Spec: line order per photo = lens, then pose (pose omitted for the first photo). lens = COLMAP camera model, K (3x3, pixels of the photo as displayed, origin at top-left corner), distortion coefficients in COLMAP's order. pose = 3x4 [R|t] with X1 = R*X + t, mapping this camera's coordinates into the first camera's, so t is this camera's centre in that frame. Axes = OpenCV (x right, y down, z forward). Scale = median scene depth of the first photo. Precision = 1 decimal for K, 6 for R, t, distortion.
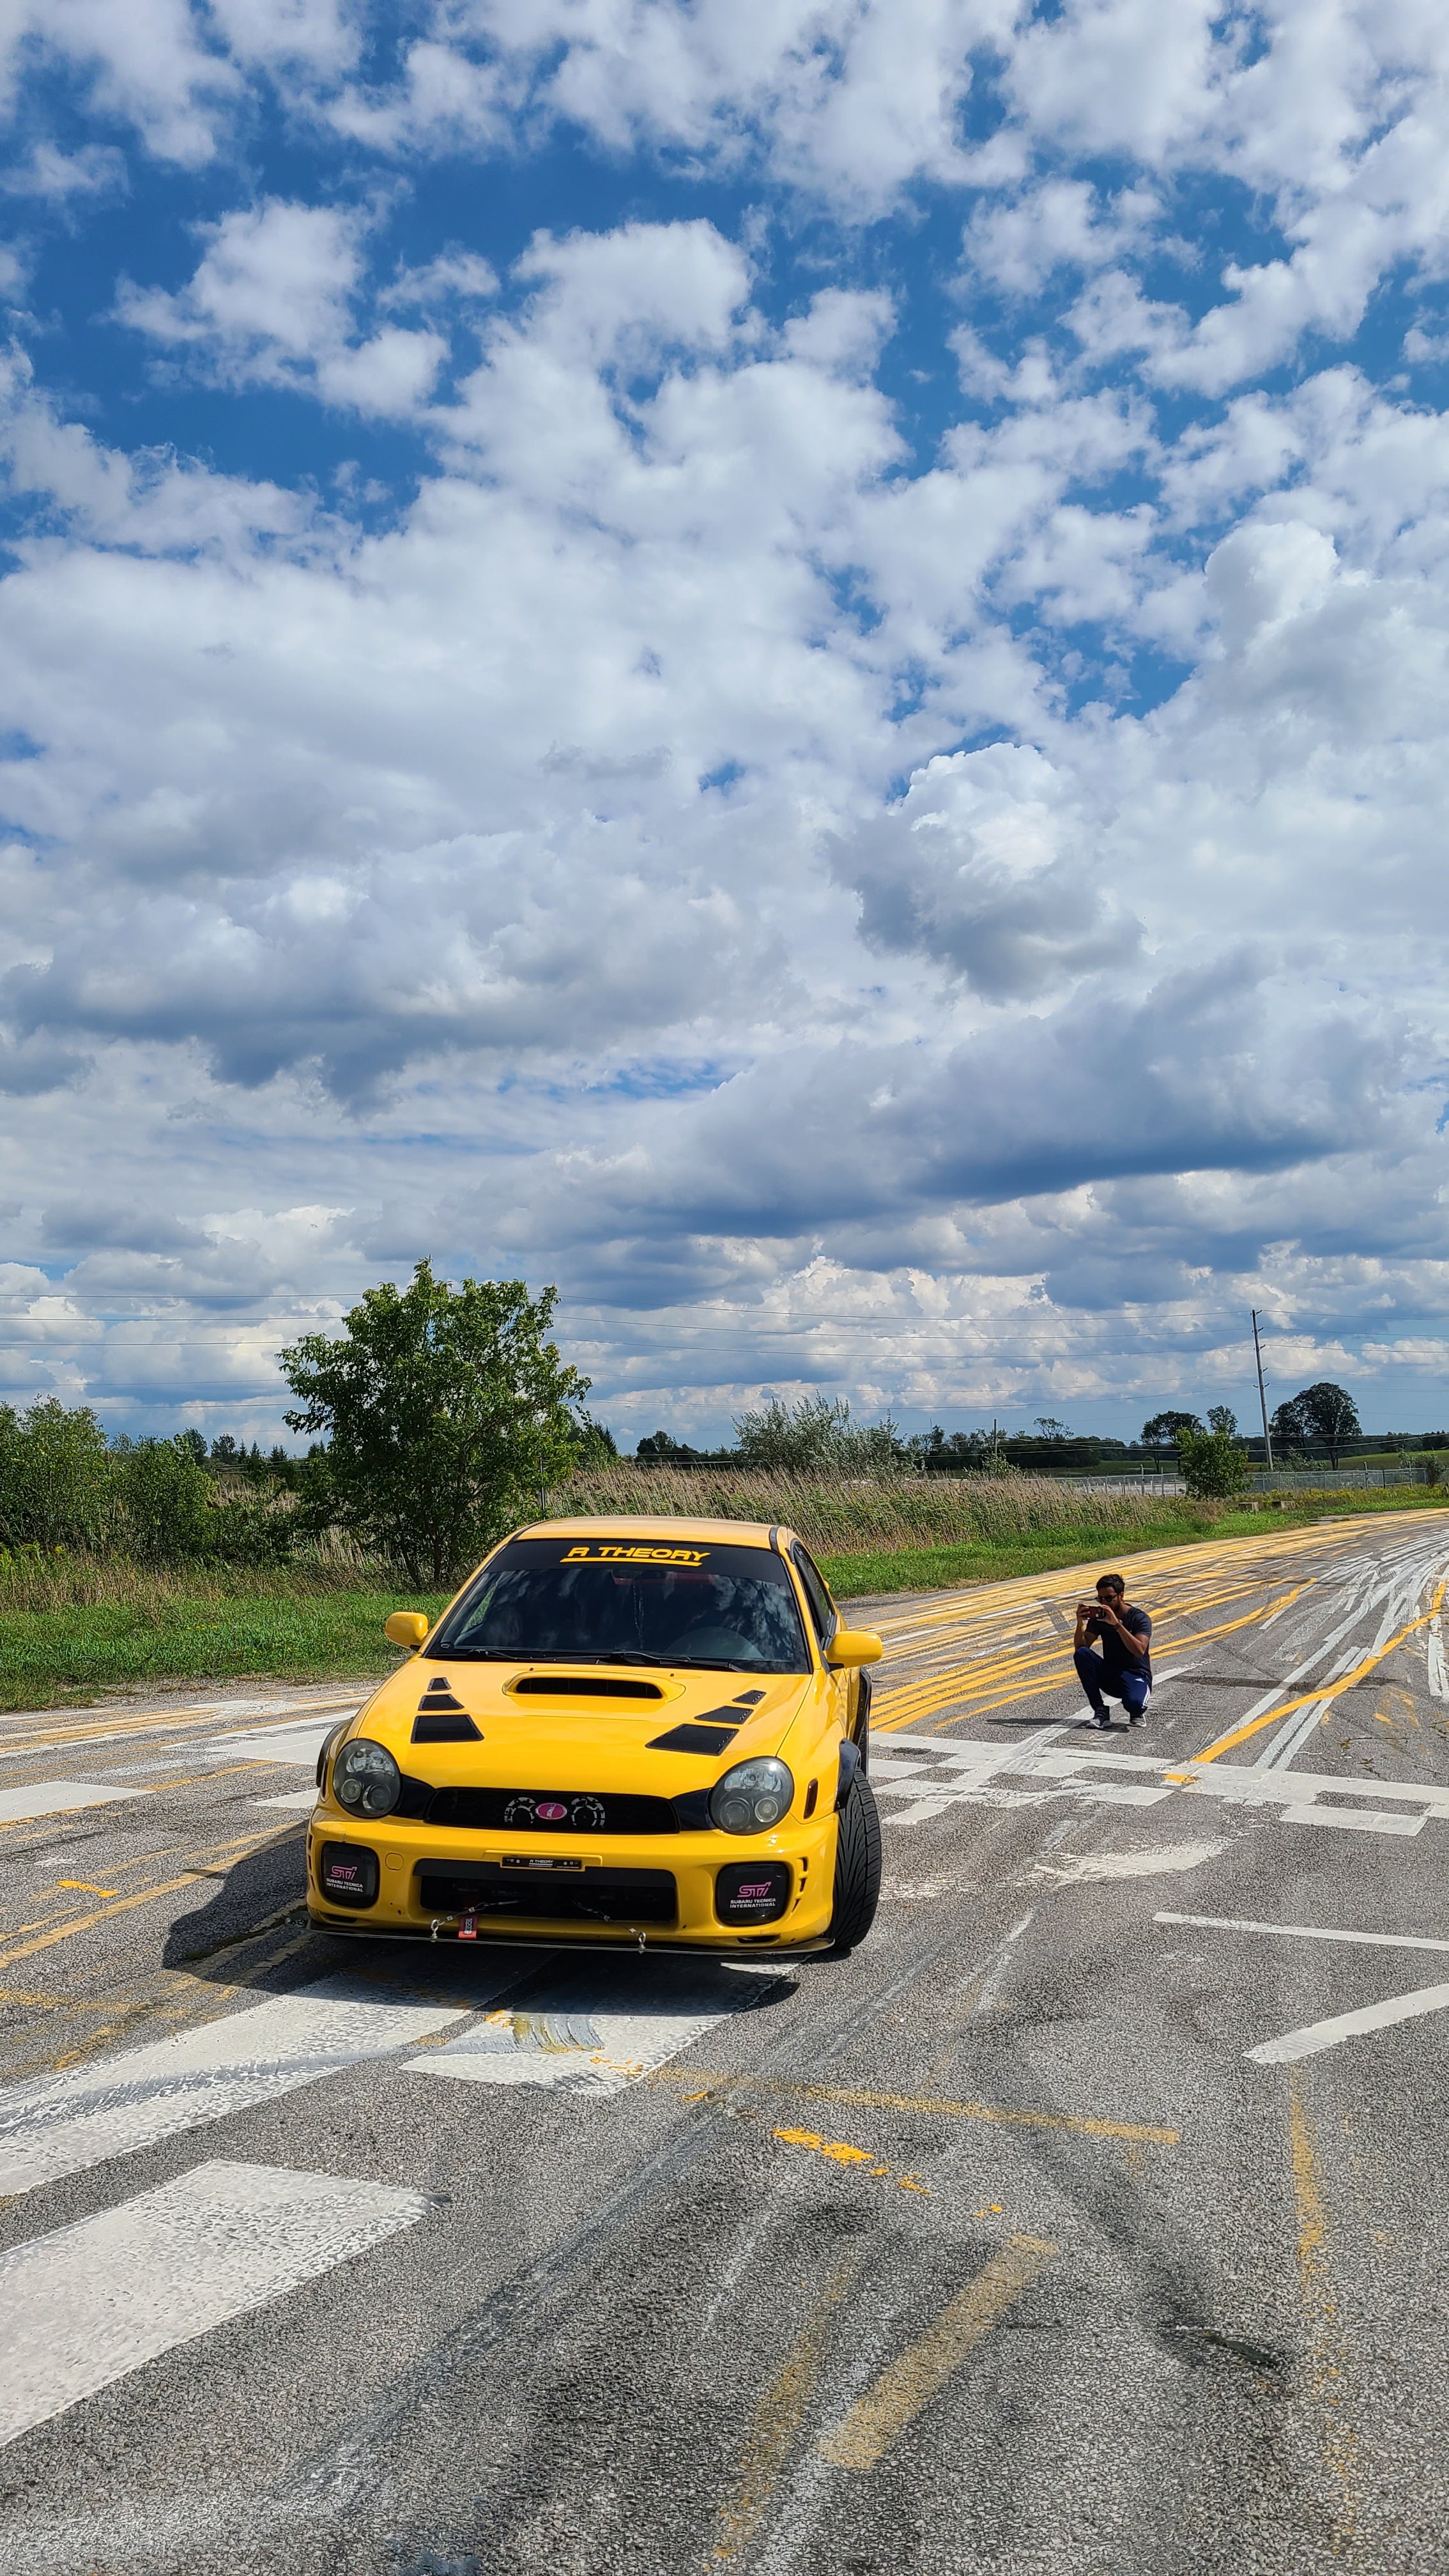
lens RADIAL K [[1904.6, 0, 736.6], [0, 1904.6, 1211.7], [0, 0, 1]] dist [0.055779, -0.053598]
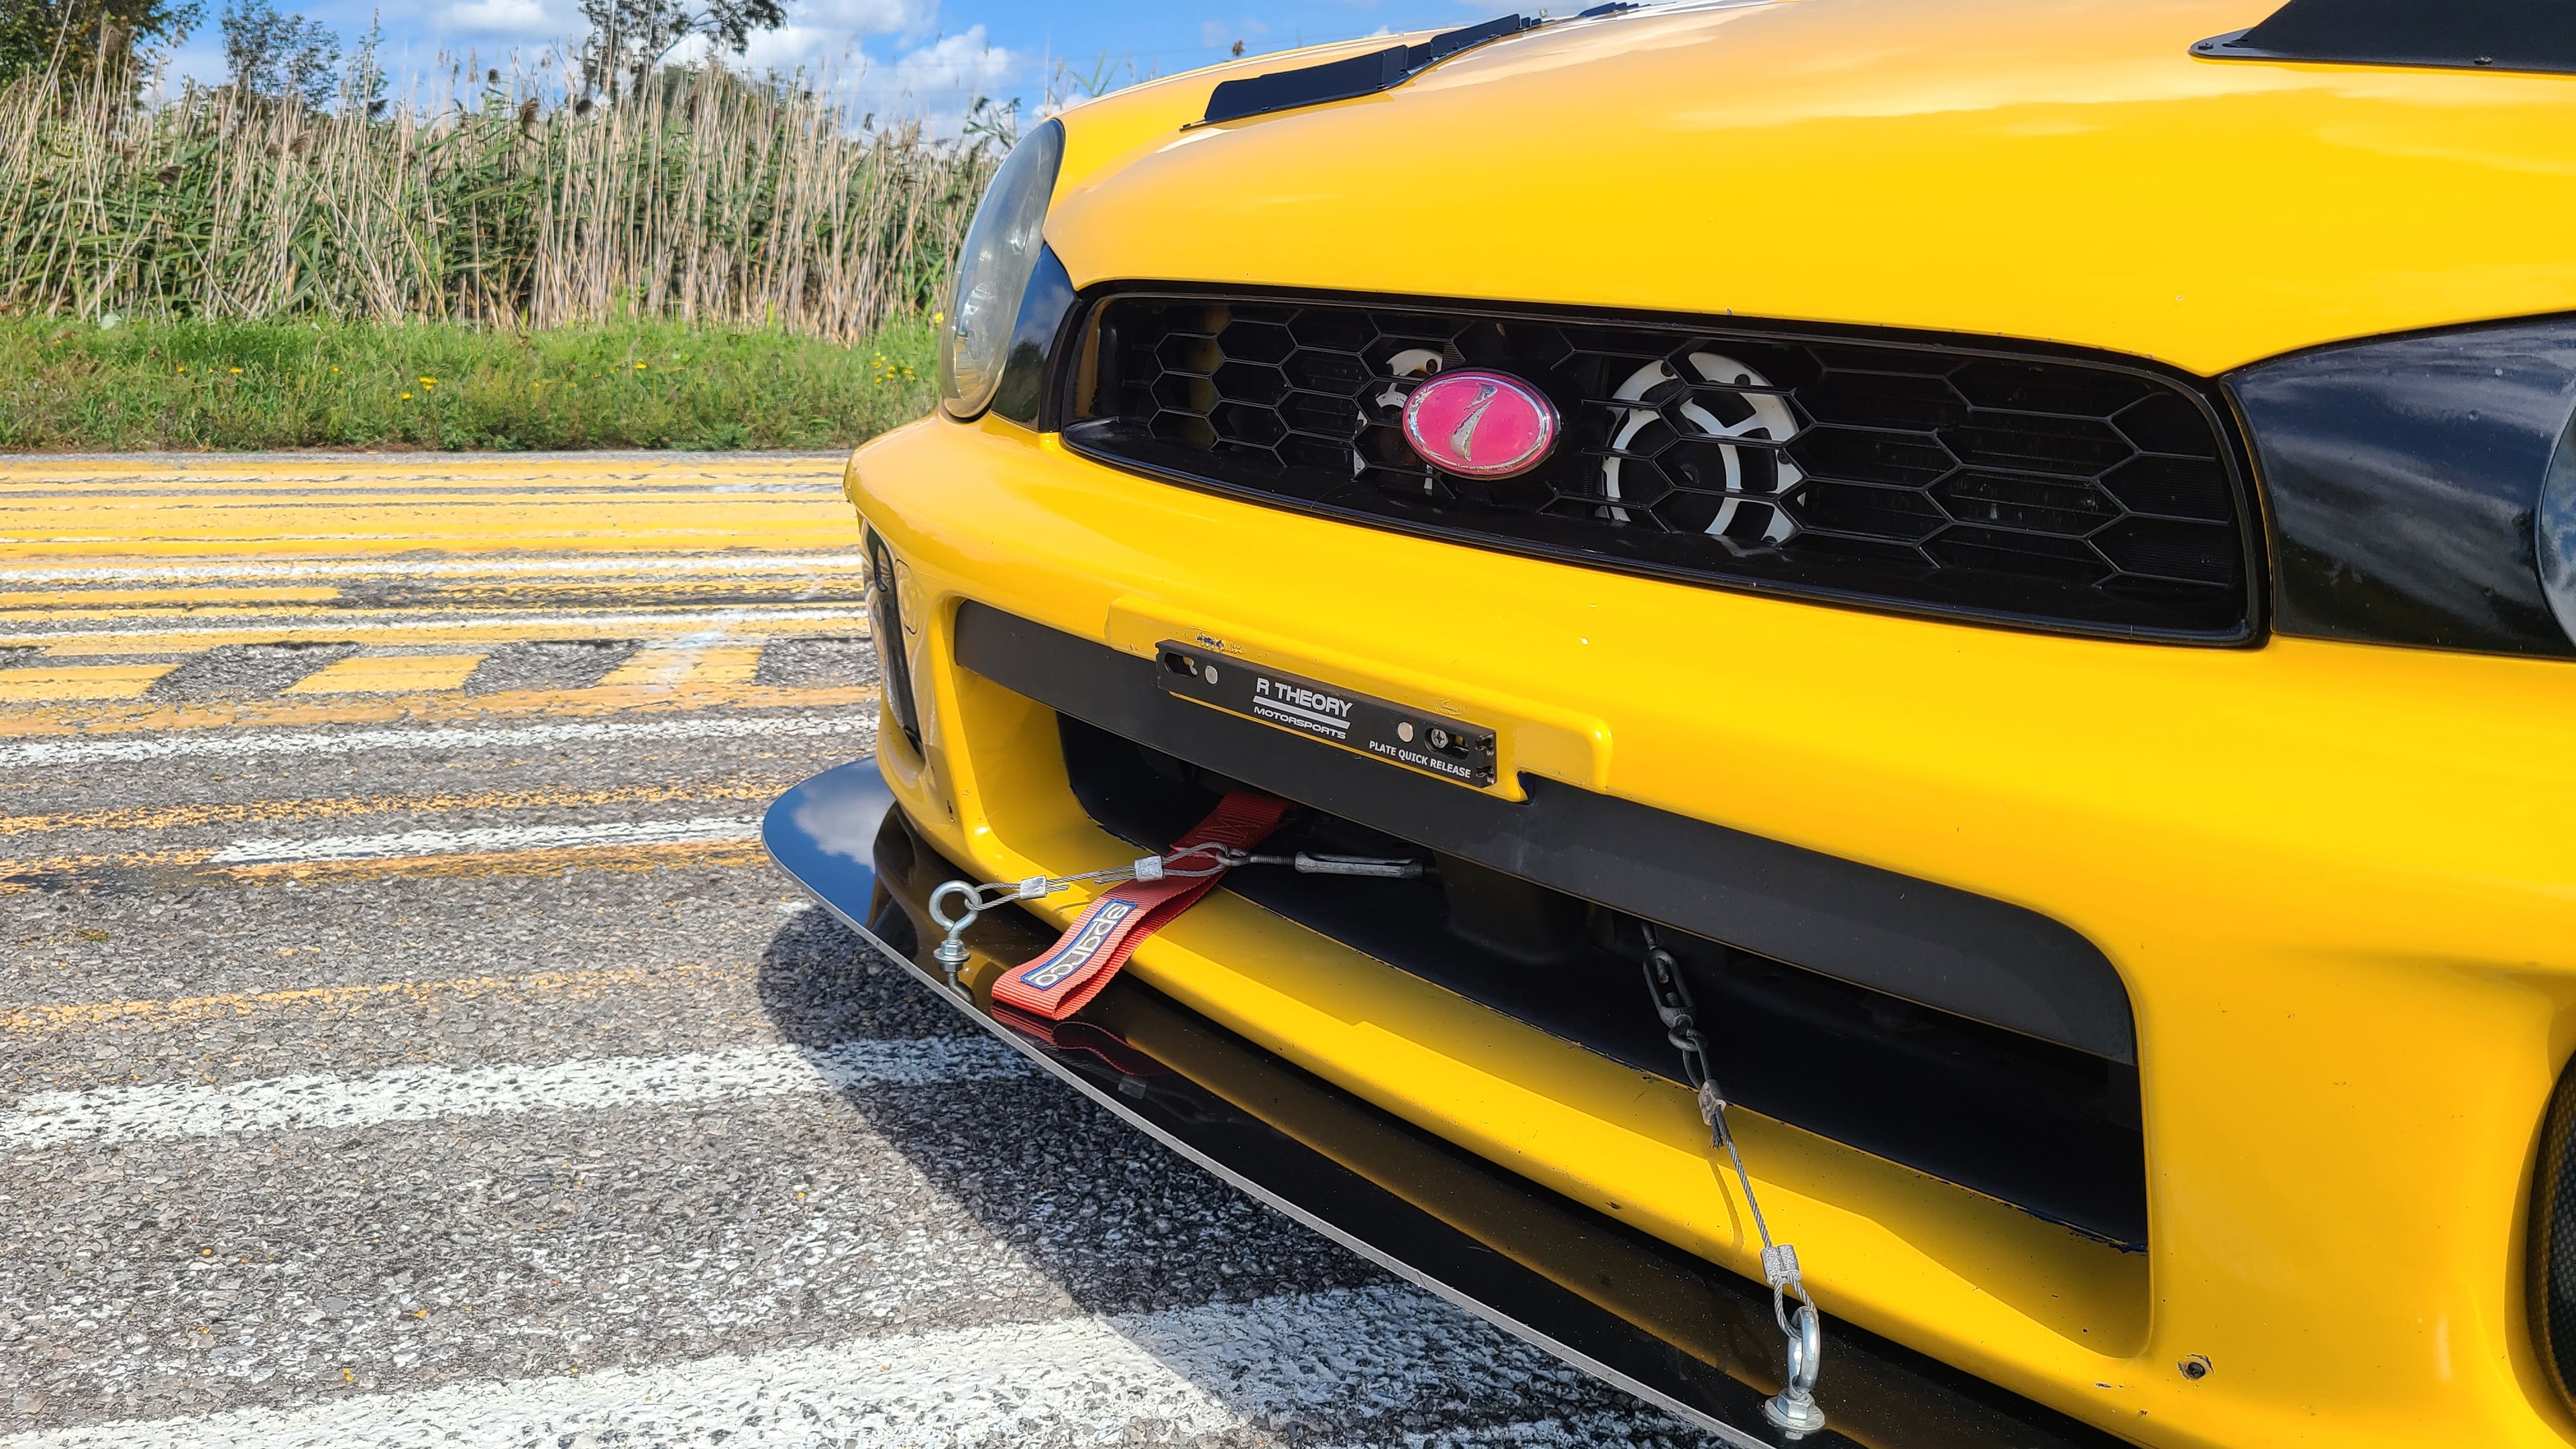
lens RADIAL K [[2033.4, 0, 1289.1], [0, 2033.4, 723.2], [0, 0, 1]] dist [0.070468, -0.062973]
pose [[0.716134, 0.161321, -0.679064, 0.011653], [0.105638, 0.936663, 0.333922, 0.209678], [0.689923, -0.310868, 0.653734, 0.656150]]
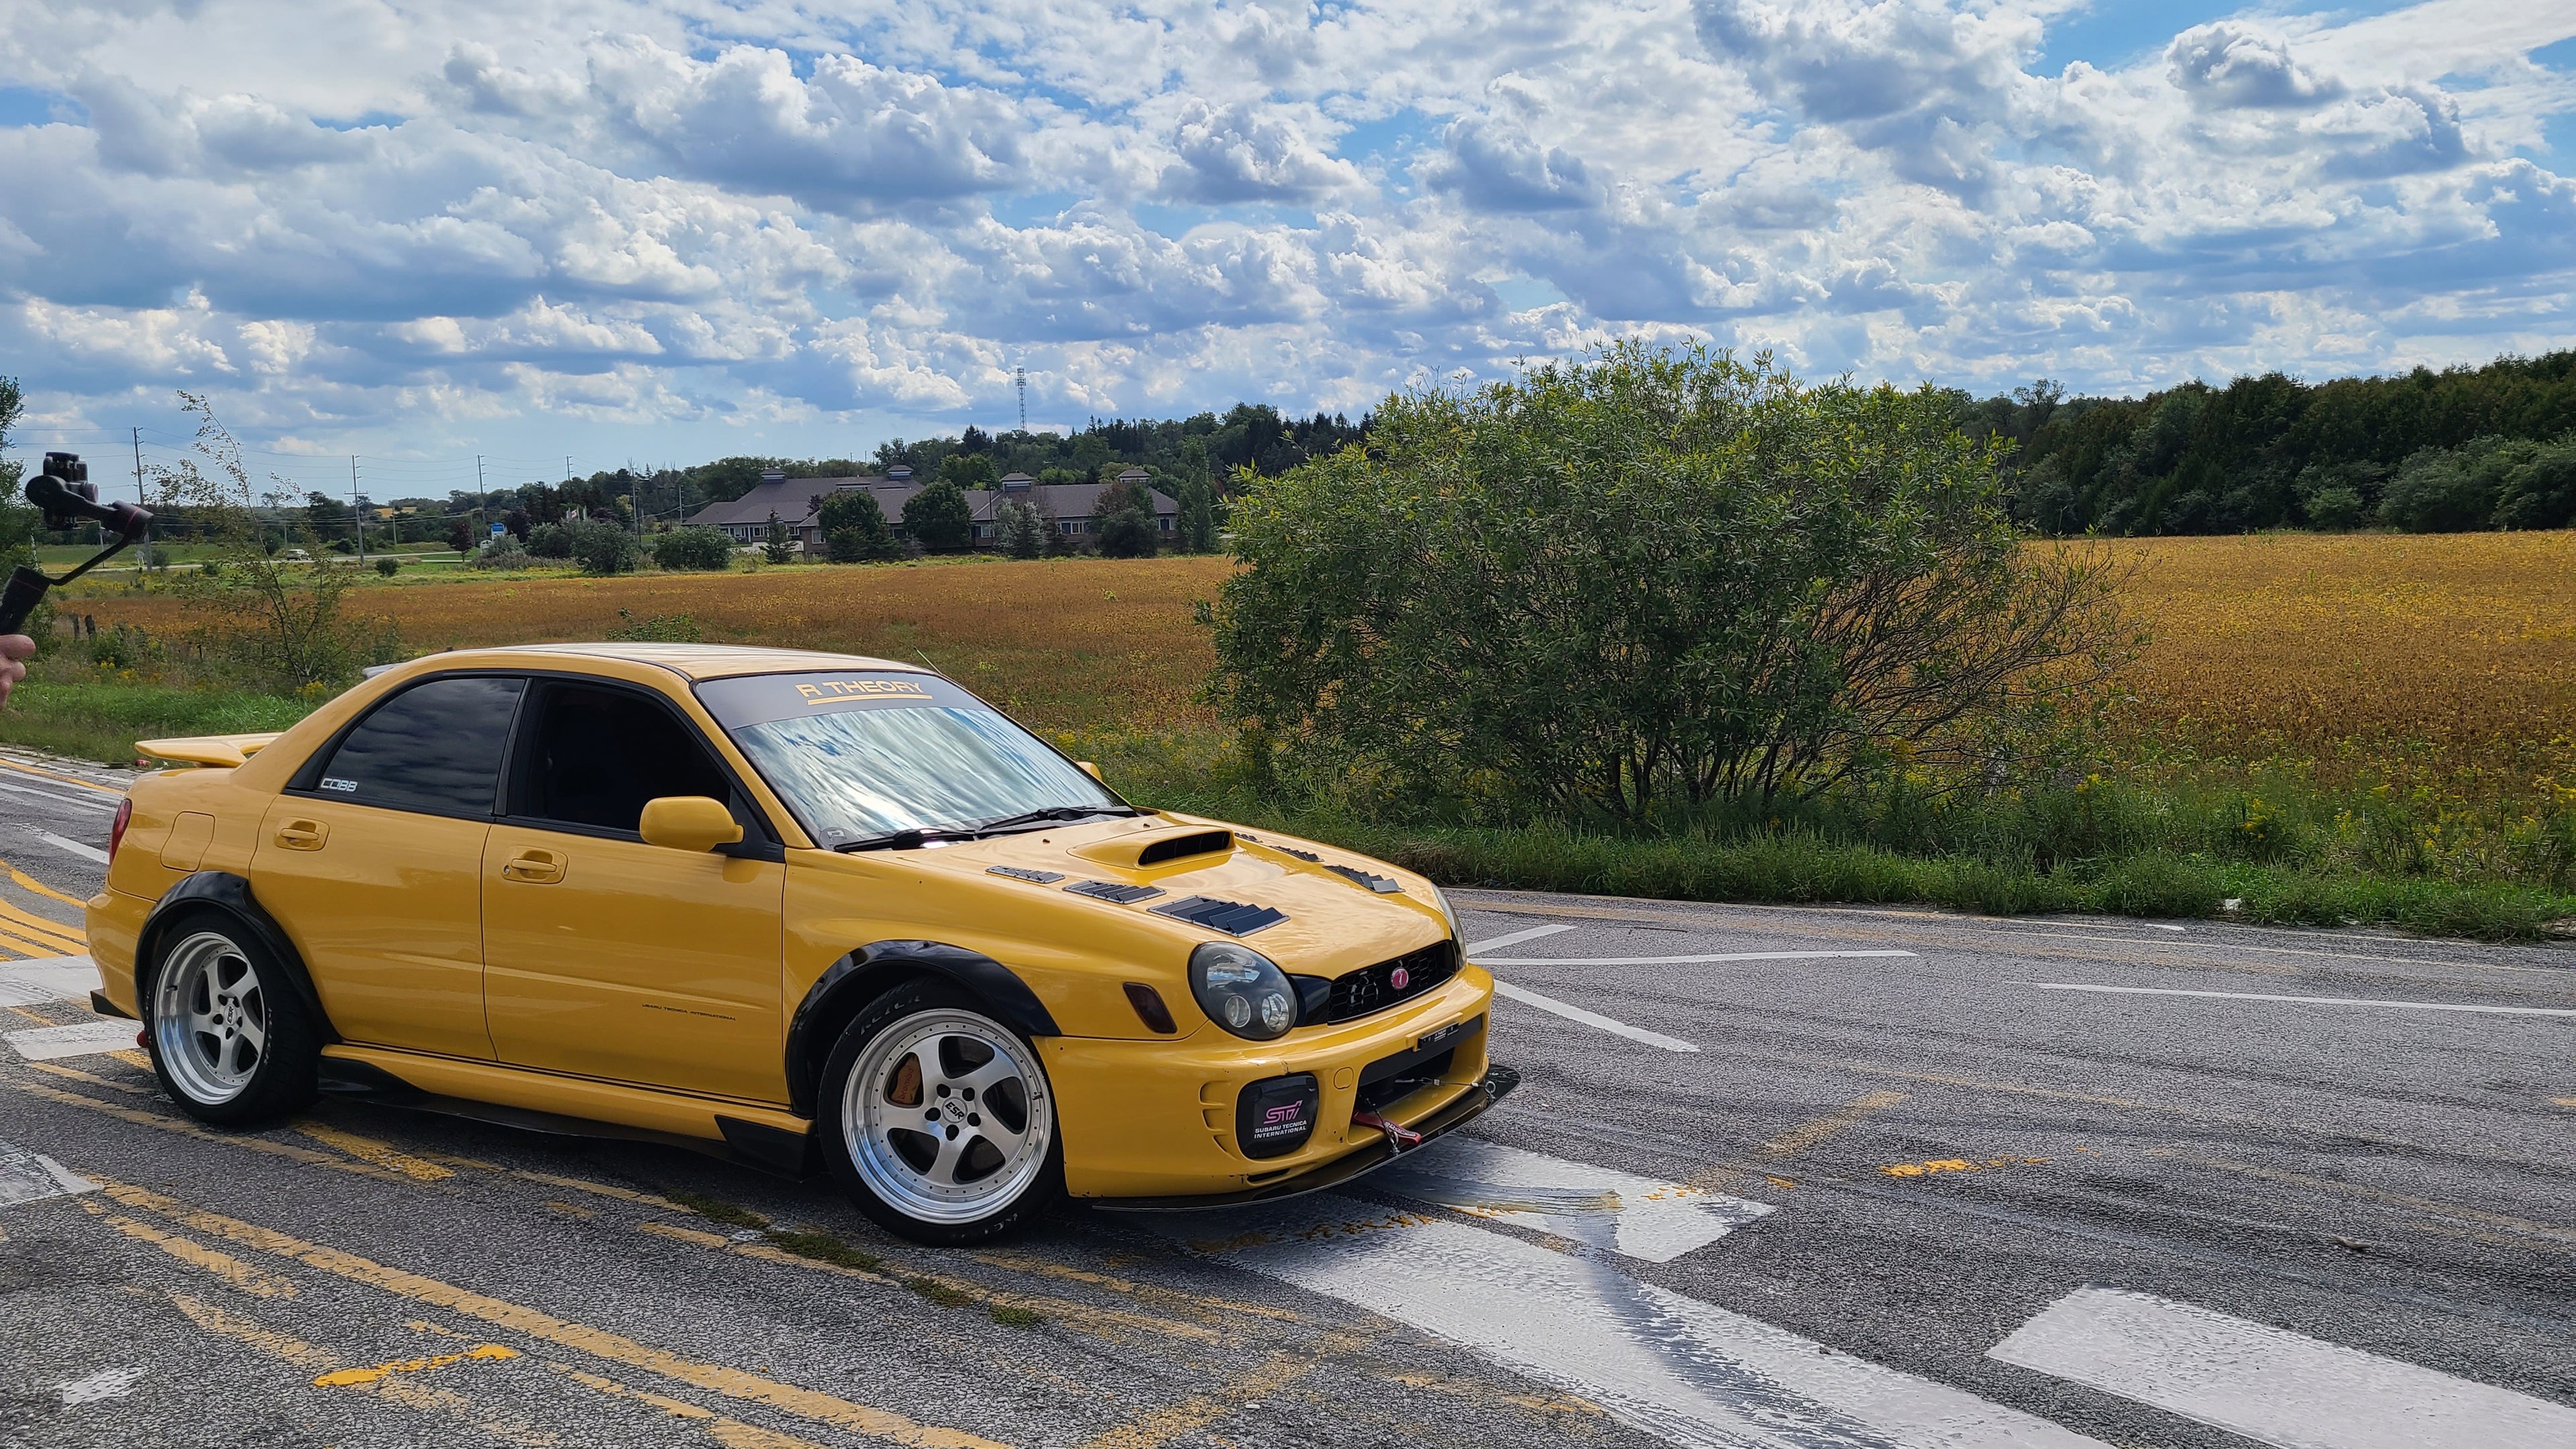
lens RADIAL K [[1935.7, 0, 1292.6], [0, 1935.7, 703.5], [0, 0, 1]] dist [0.066141, -0.053210]
pose [[0.384130, -0.057857, 0.921464, -0.670883], [-0.121374, 0.986209, 0.112519, 0.080393], [-0.915266, -0.155064, 0.371810, 0.567878]]
